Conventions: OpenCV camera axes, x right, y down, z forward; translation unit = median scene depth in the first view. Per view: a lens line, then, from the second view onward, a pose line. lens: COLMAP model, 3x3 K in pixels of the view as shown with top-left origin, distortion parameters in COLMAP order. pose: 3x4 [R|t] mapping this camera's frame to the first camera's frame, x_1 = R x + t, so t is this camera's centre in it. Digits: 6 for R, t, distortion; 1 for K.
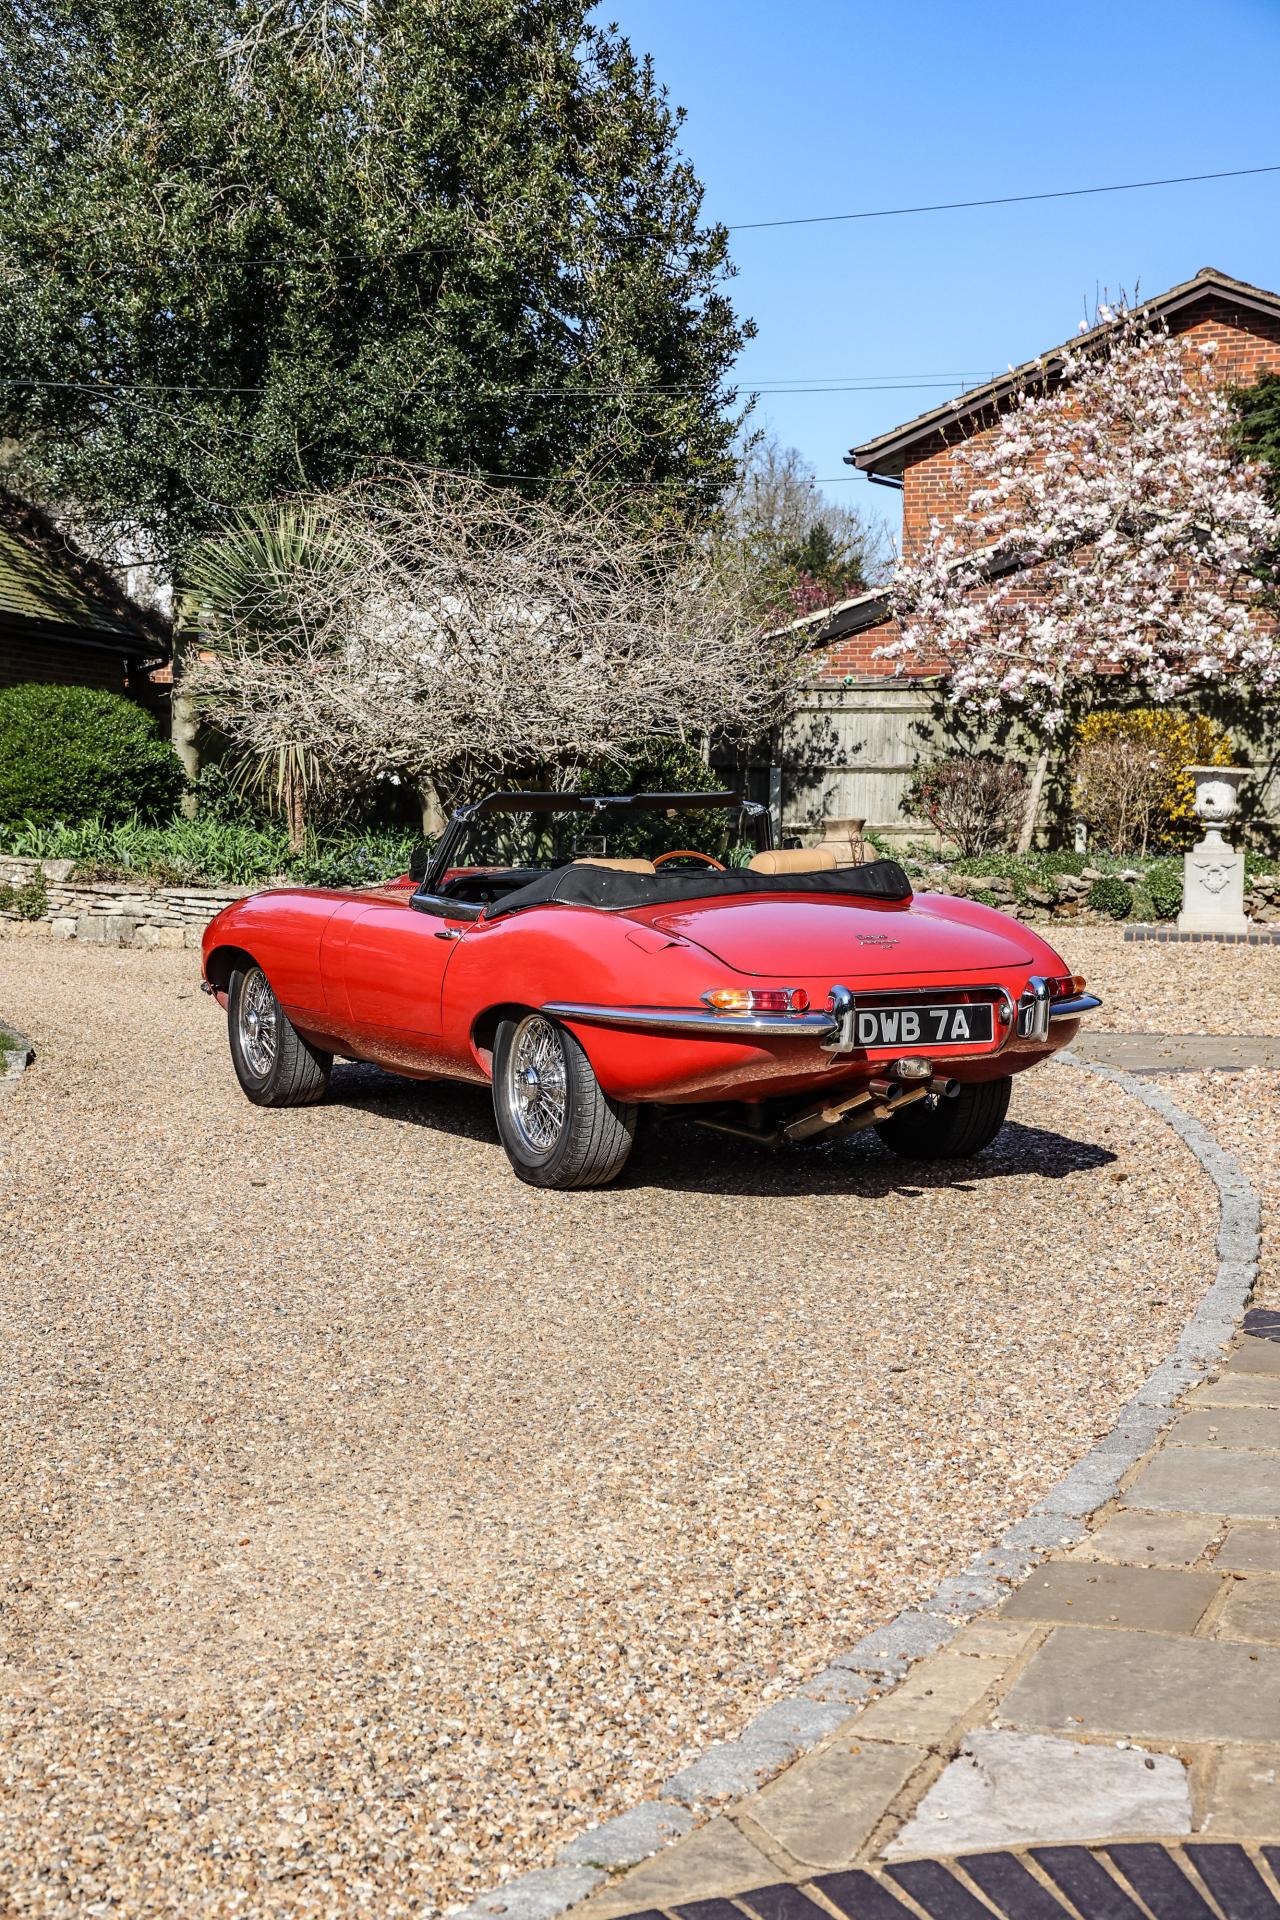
lens RADIAL K [[3066.2, 0, 654.6], [0, 3066.2, 966.3], [0, 0, 1]] dist [0.319501, 0.197874]
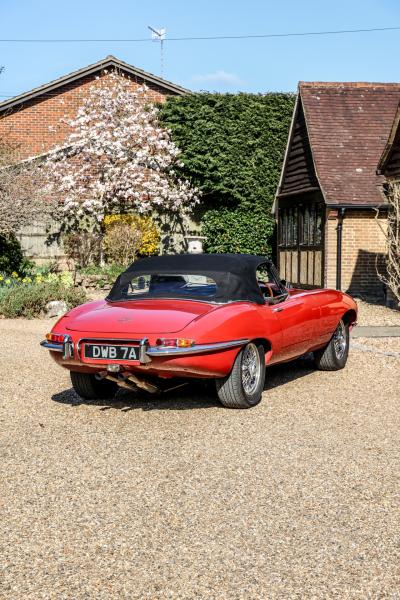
lens RADIAL K [[1179.2, 0, 197.4], [0, 1179.2, 292.3], [0, 0, 1]] dist [0.422311, 0.238556]
pose [[0.930981, -0.025582, 0.364169, -0.201682], [0.028987, 0.999572, -0.003885, -0.006742], [-0.363914, 0.014173, 0.931325, -0.027841]]
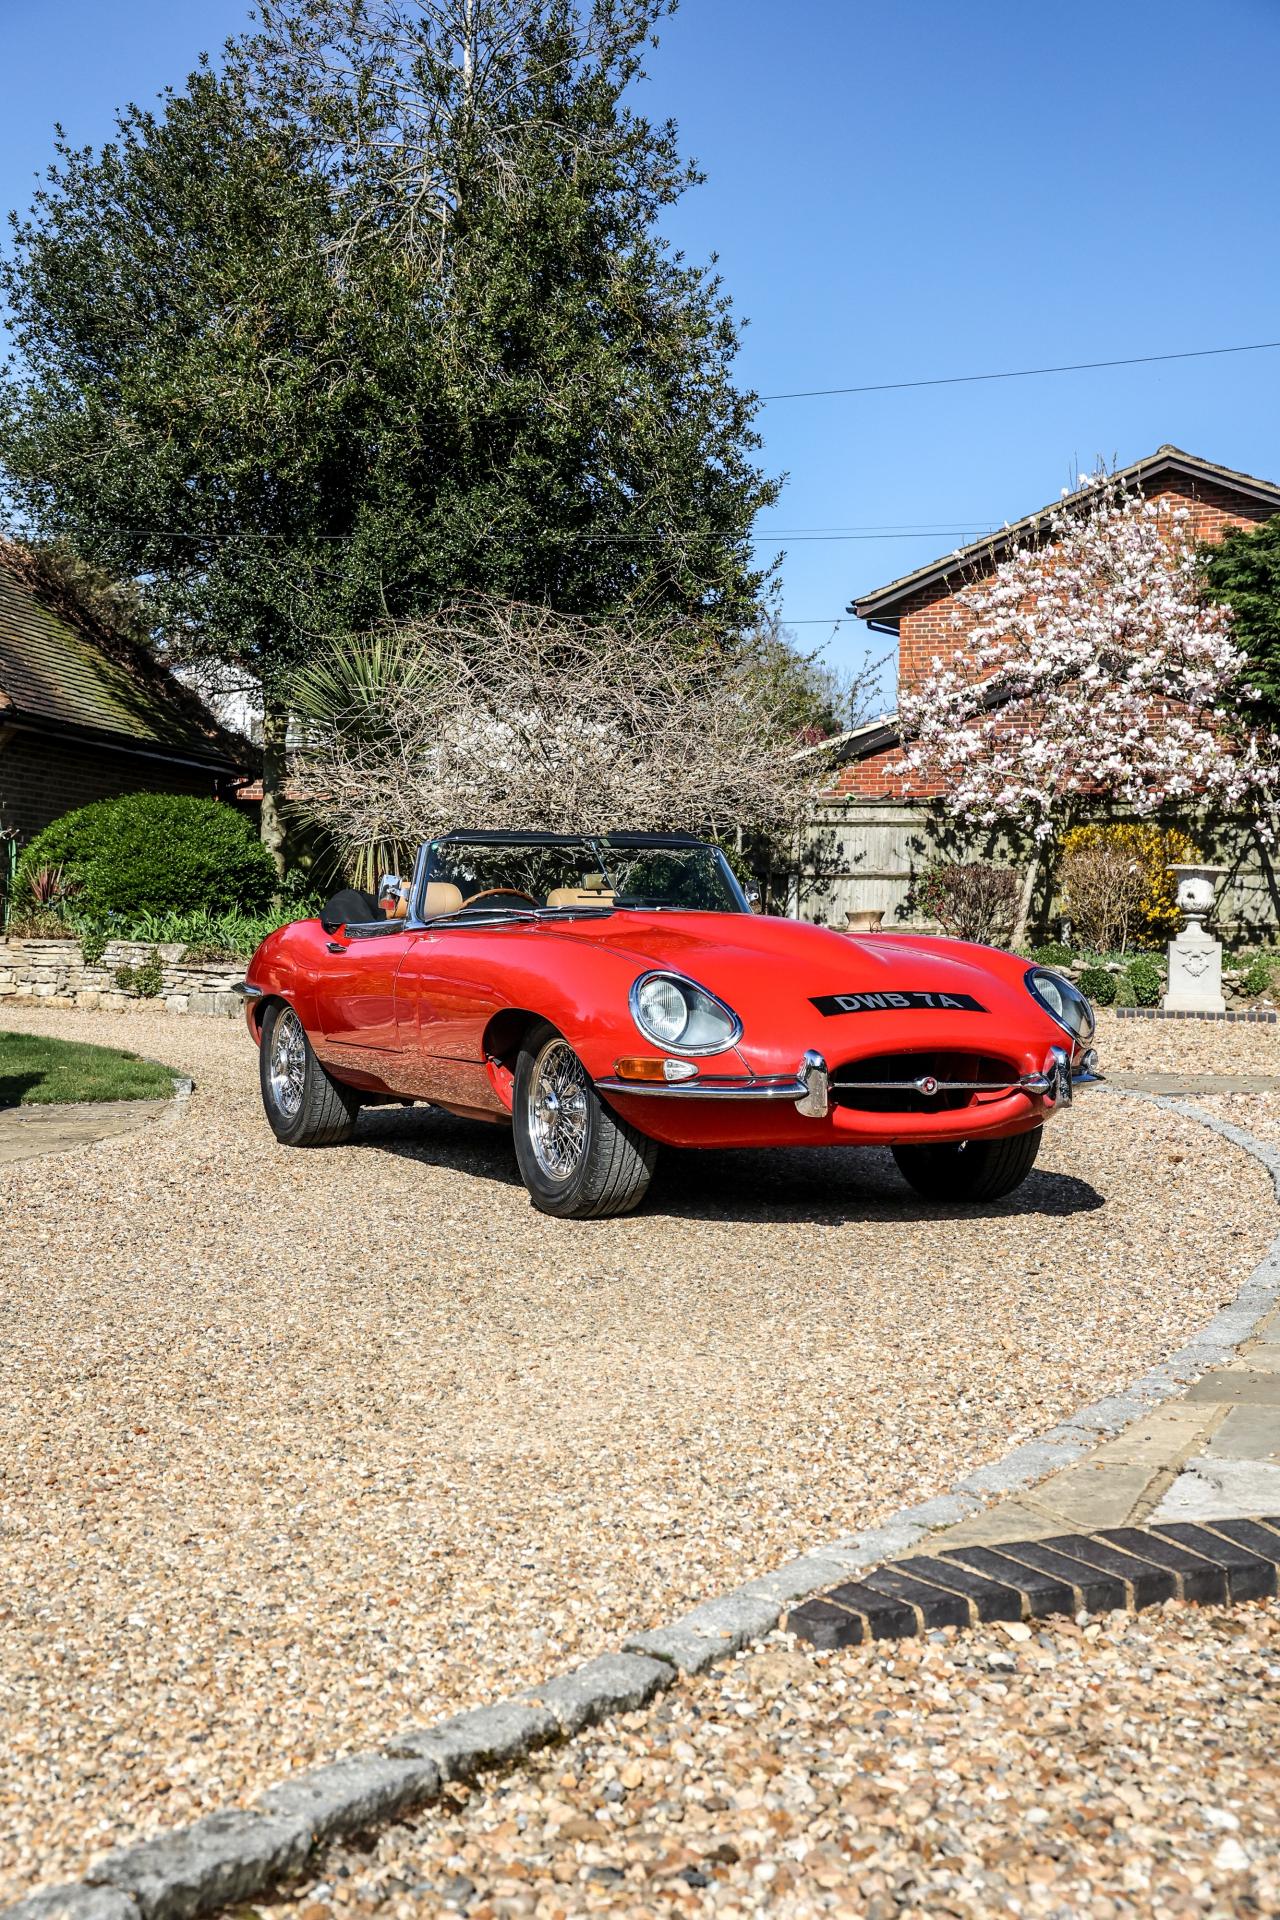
lens RADIAL K [[2784.8, 0, 656.3], [0, 2784.8, 979.7], [0, 0, 1]] dist [0.252199, -0.010612]
pose [[0.999976, 0.003908, 0.005702, -0.019723], [-0.003682, 0.999229, -0.039082, 0.016567], [-0.005850, 0.039060, 0.999220, -0.020328]]
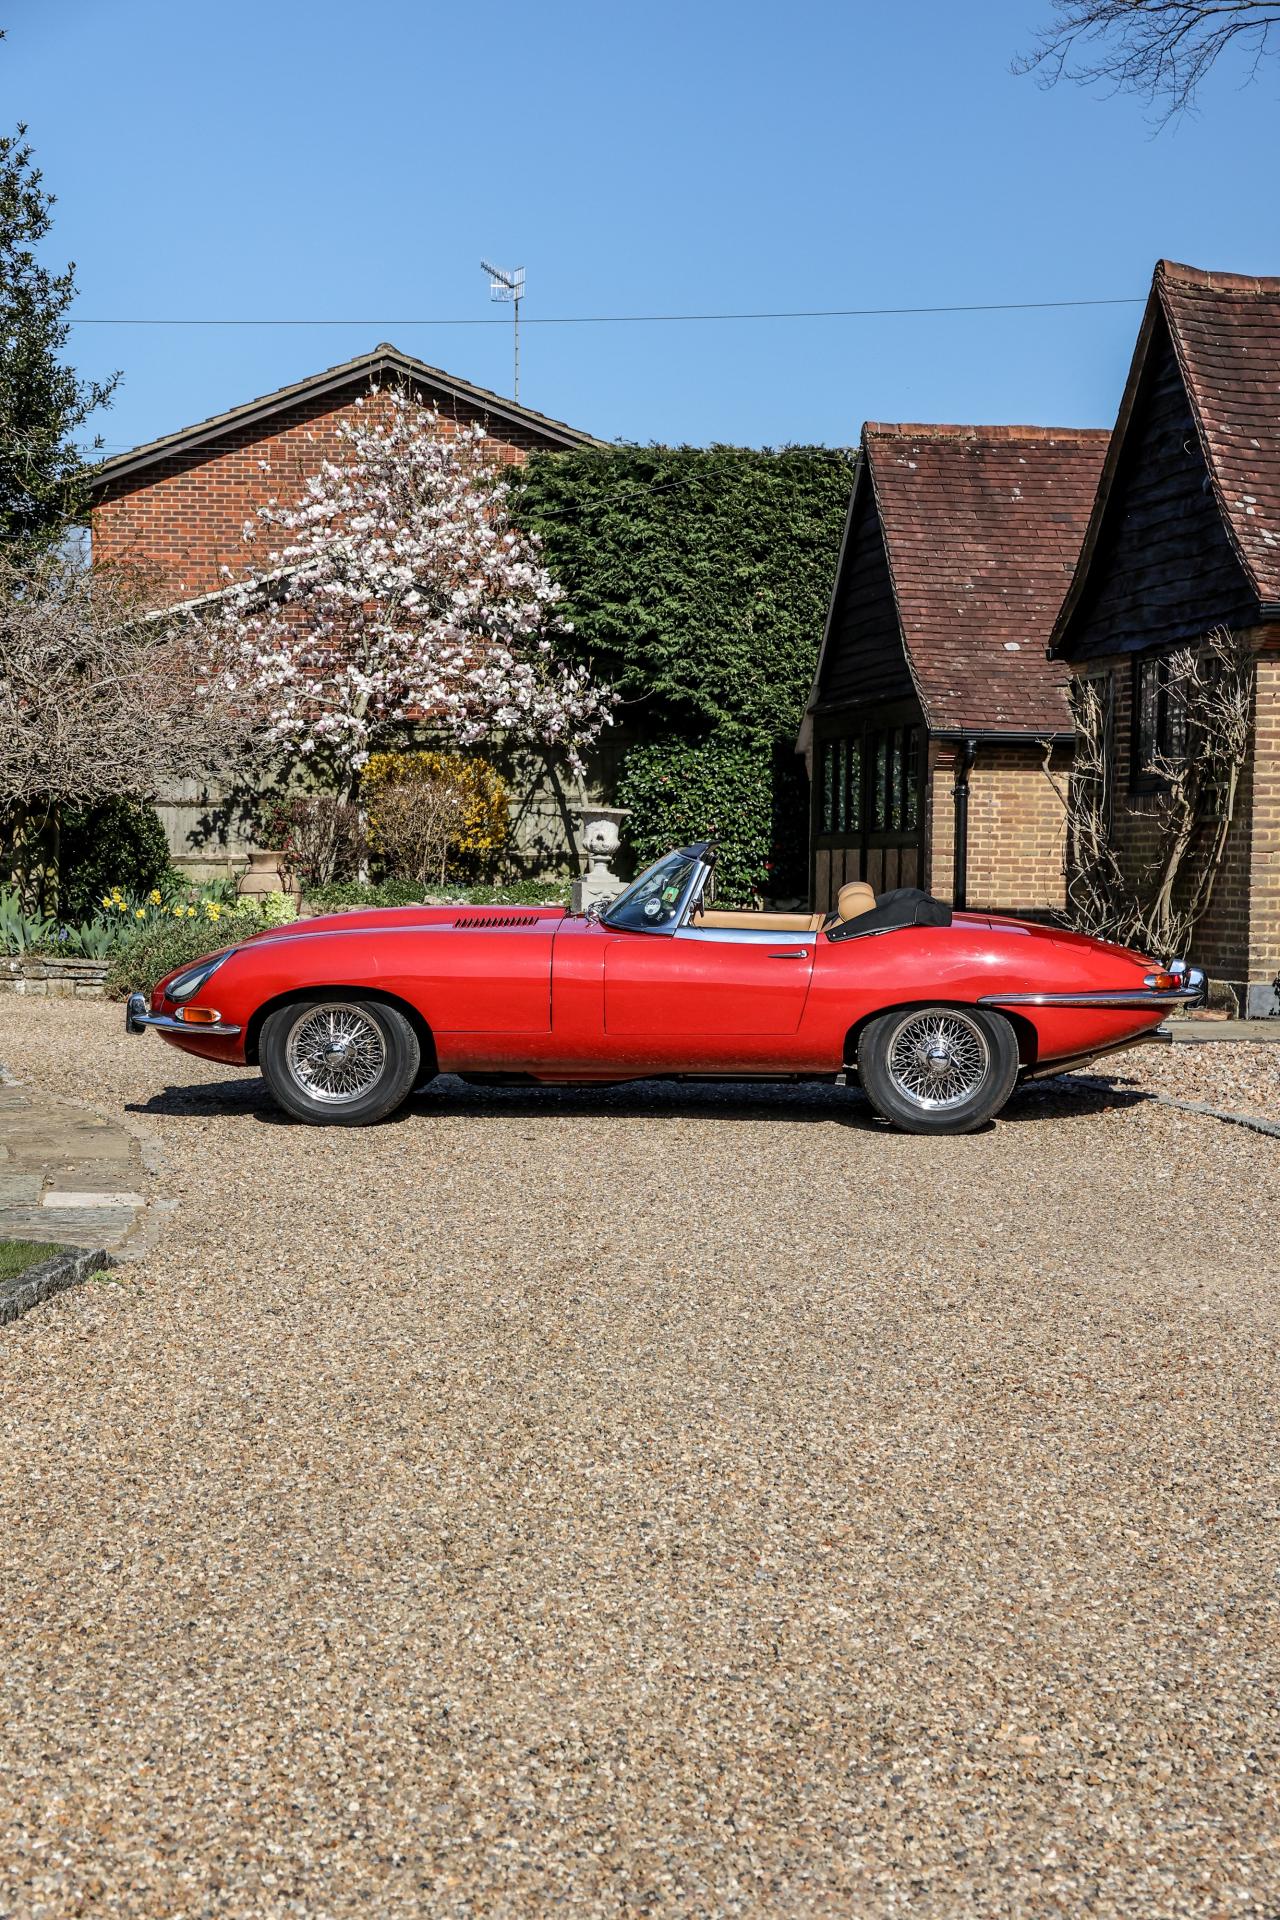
lens RADIAL K [[3275.5, 0, 644.5], [0, 3275.5, 969.5], [0, 0, 1]] dist [0.341887, 0.163944]
pose [[0.926711, -0.018574, 0.375315, -0.240759], [0.021993, 0.999746, -0.004827, 0.002088], [-0.375130, 0.012728, 0.926885, -0.126934]]
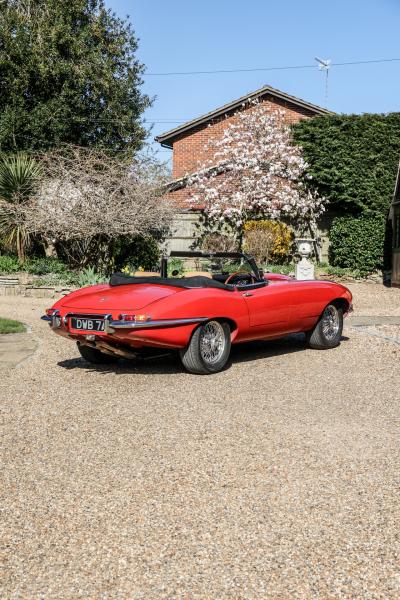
lens RADIAL K [[1023.6, 0, 201.4], [0, 1023.6, 303.0], [0, 0, 1]] dist [0.341887, 0.163944]
pose [[0.984026, -0.009644, 0.177763, -0.118251], [0.009094, 0.999951, 0.003905, 0.000381], [-0.177792, -0.002226, 0.984066, -0.075013]]
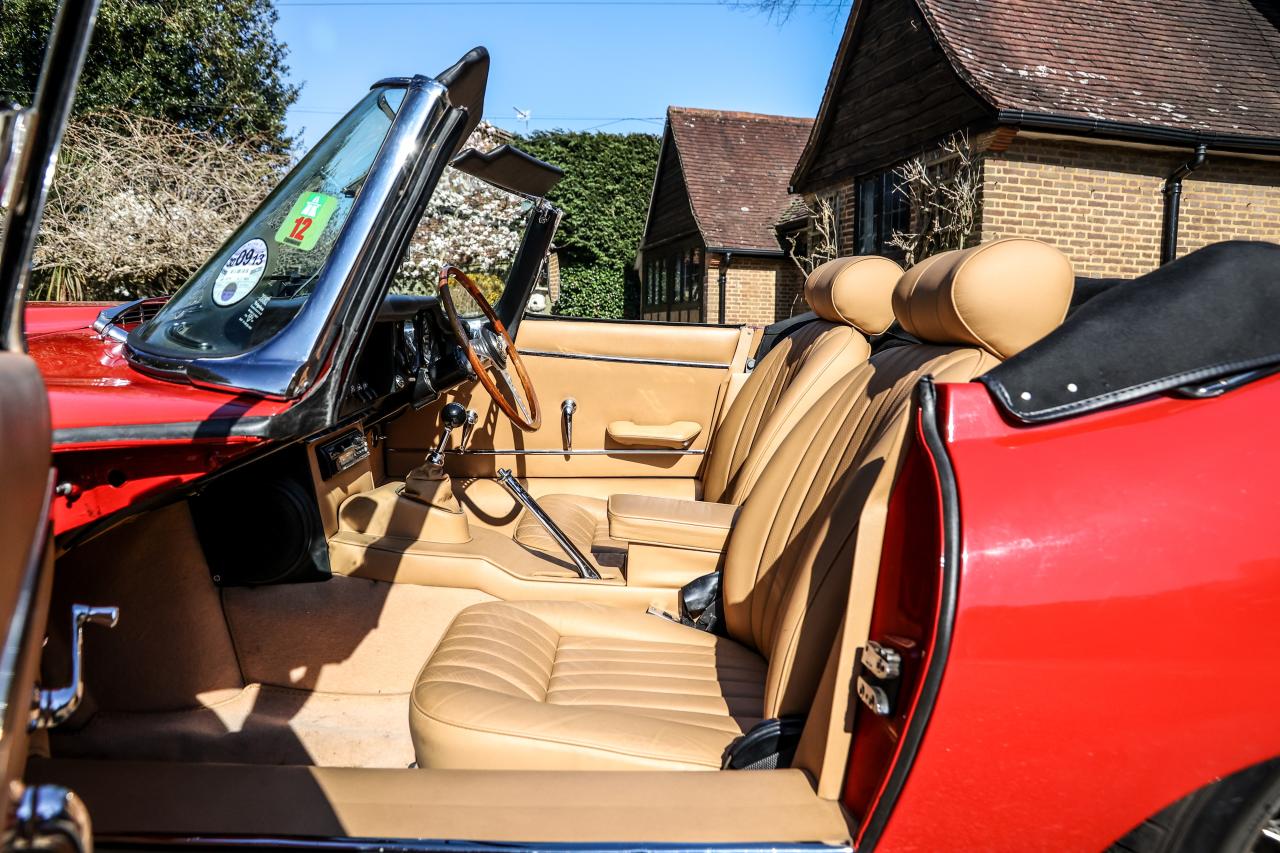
lens RADIAL K [[878.9, 0, 632.6], [0, 878.9, 431.0], [0, 0, 1]] dist [-0.136502, 0.091623]
pose [[0.904311, -0.052064, 0.423686, -0.024669], [0.021806, 0.996873, 0.075955, -0.007072], [-0.426316, -0.059448, 0.902619, 0.364390]]
